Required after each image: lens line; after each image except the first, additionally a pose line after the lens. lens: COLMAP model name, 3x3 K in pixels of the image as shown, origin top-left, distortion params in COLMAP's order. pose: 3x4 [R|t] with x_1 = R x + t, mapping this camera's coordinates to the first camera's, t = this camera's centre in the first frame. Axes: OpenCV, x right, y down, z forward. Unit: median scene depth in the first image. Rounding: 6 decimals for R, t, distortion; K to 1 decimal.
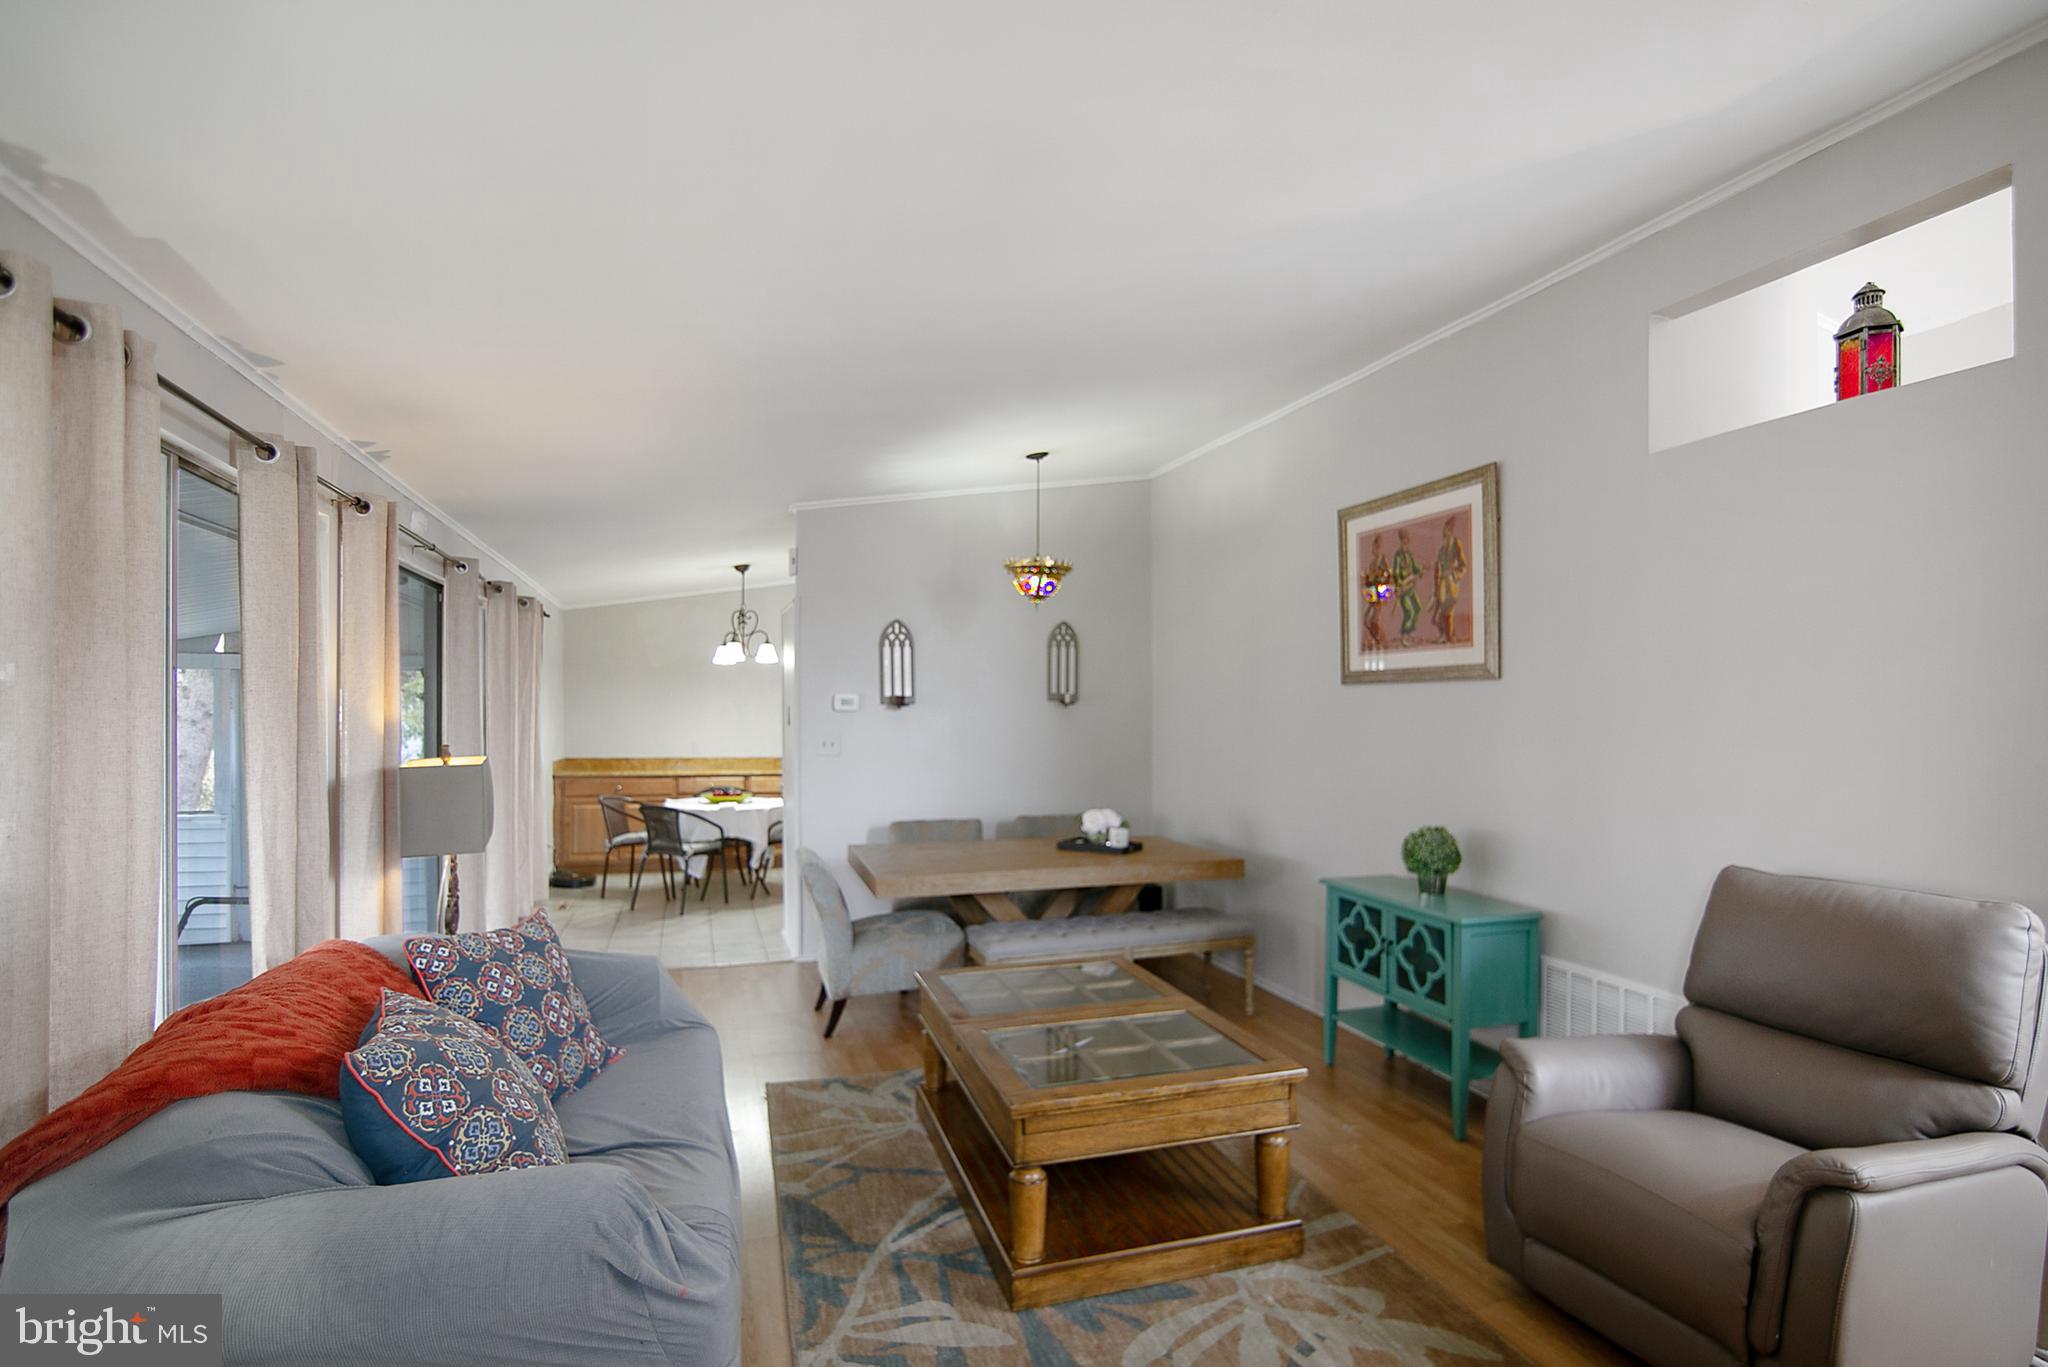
lens RADIAL K [[964.2, 0, 1034.6], [0, 964.2, 695.6], [0, 0, 1]] dist [-0.000069, -0.000026]
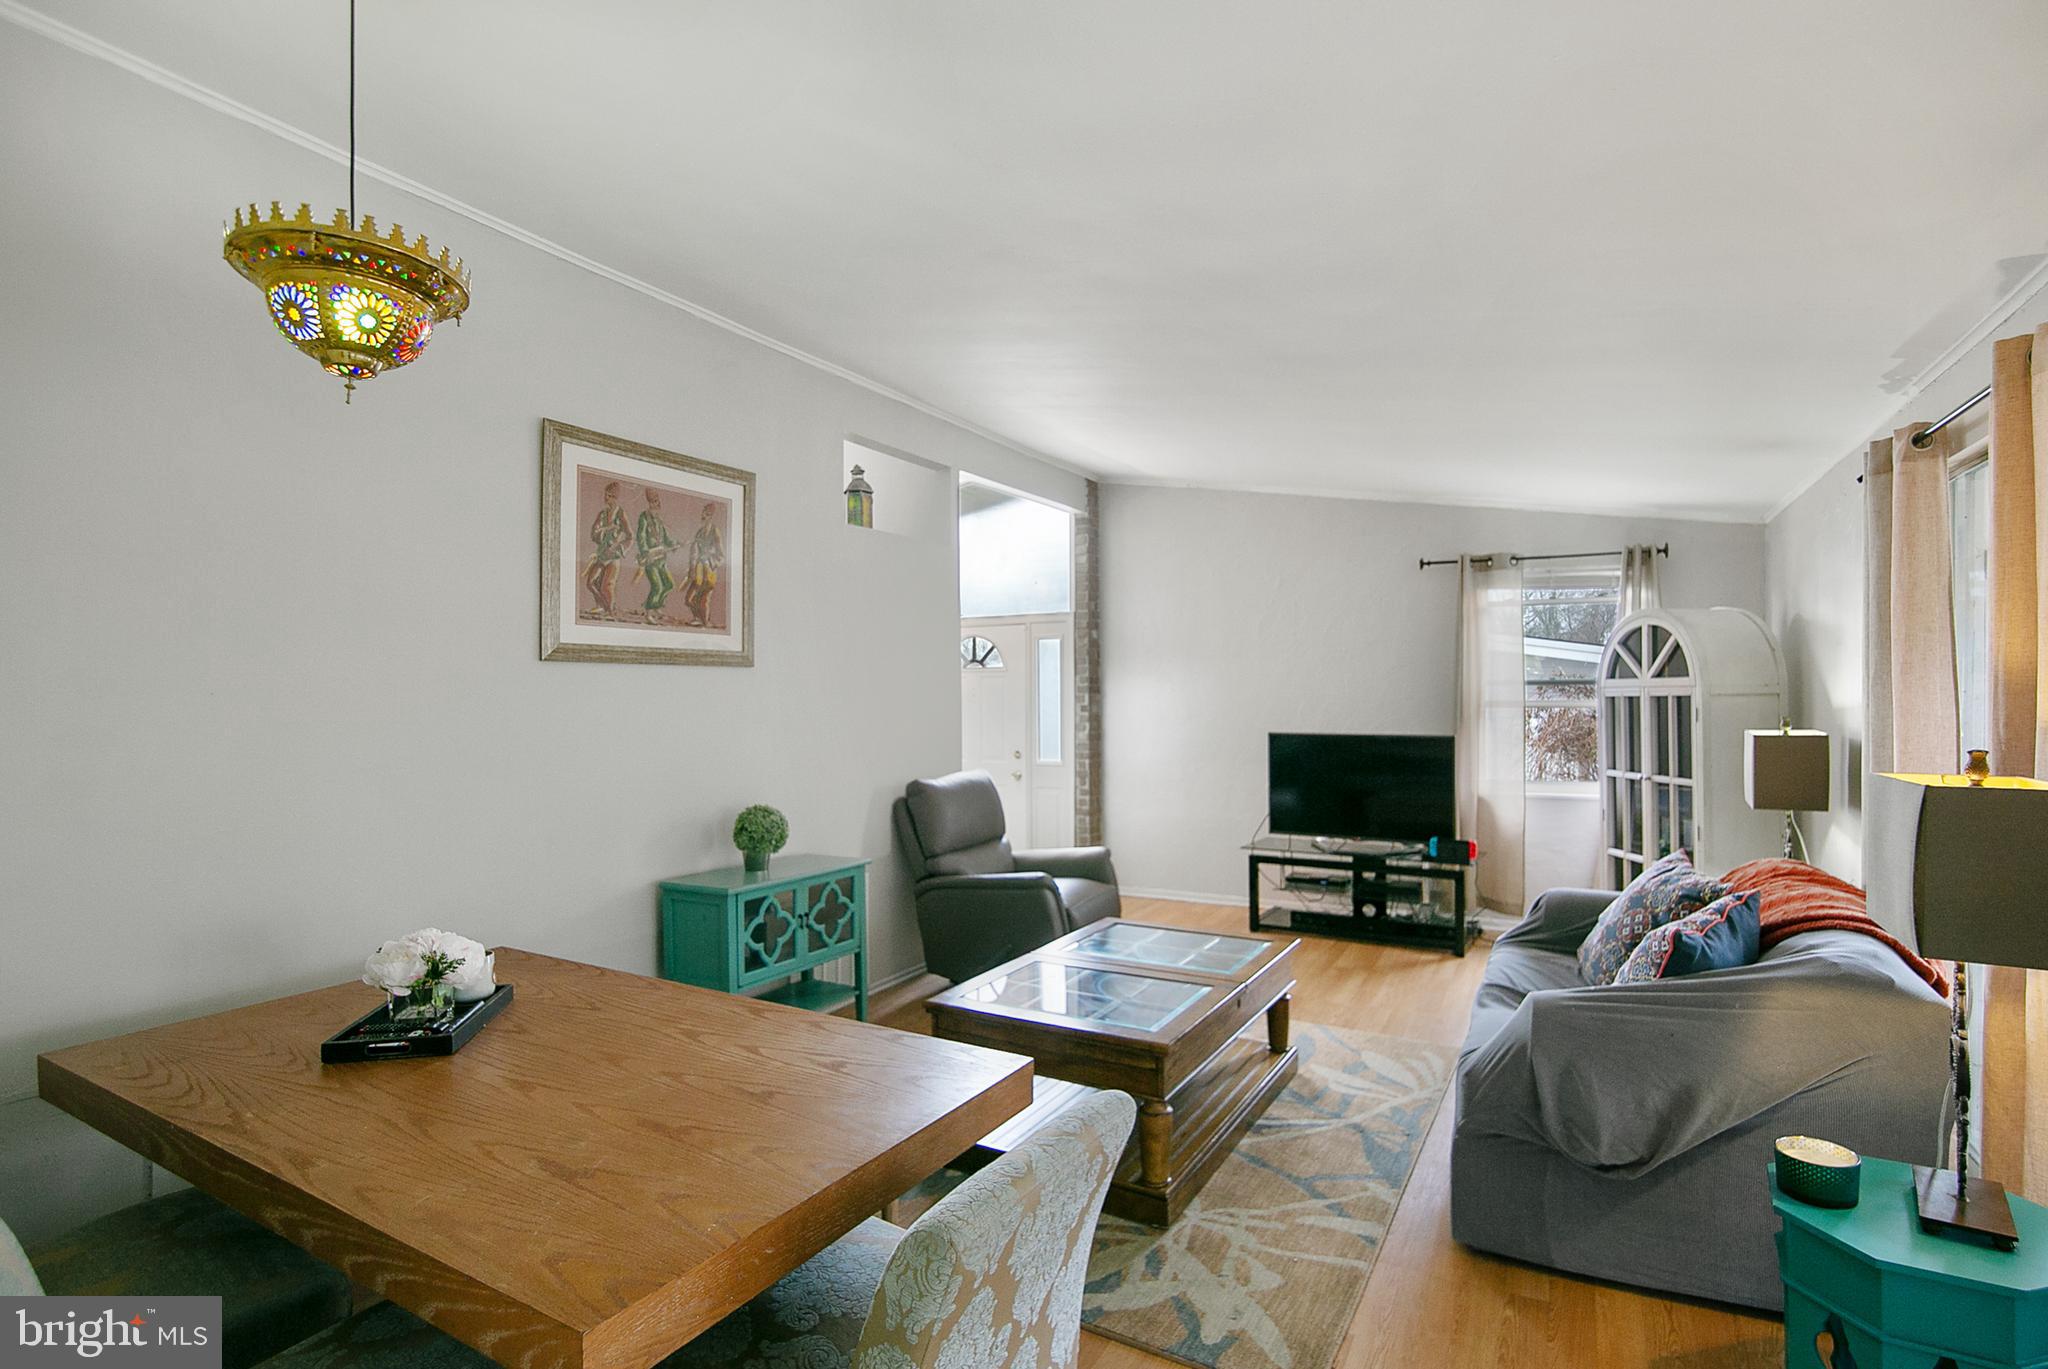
lens RADIAL K [[964.2, 0, 1034.6], [0, 964.2, 696.6], [0, 0, 1]] dist [-0.000069, -0.000026]
pose [[-0.656557, -0.019138, 0.754033, -0.552794], [-0.020589, 0.999760, 0.007447, 0.002511], [-0.753995, -0.010636, -0.656794, 1.410704]]
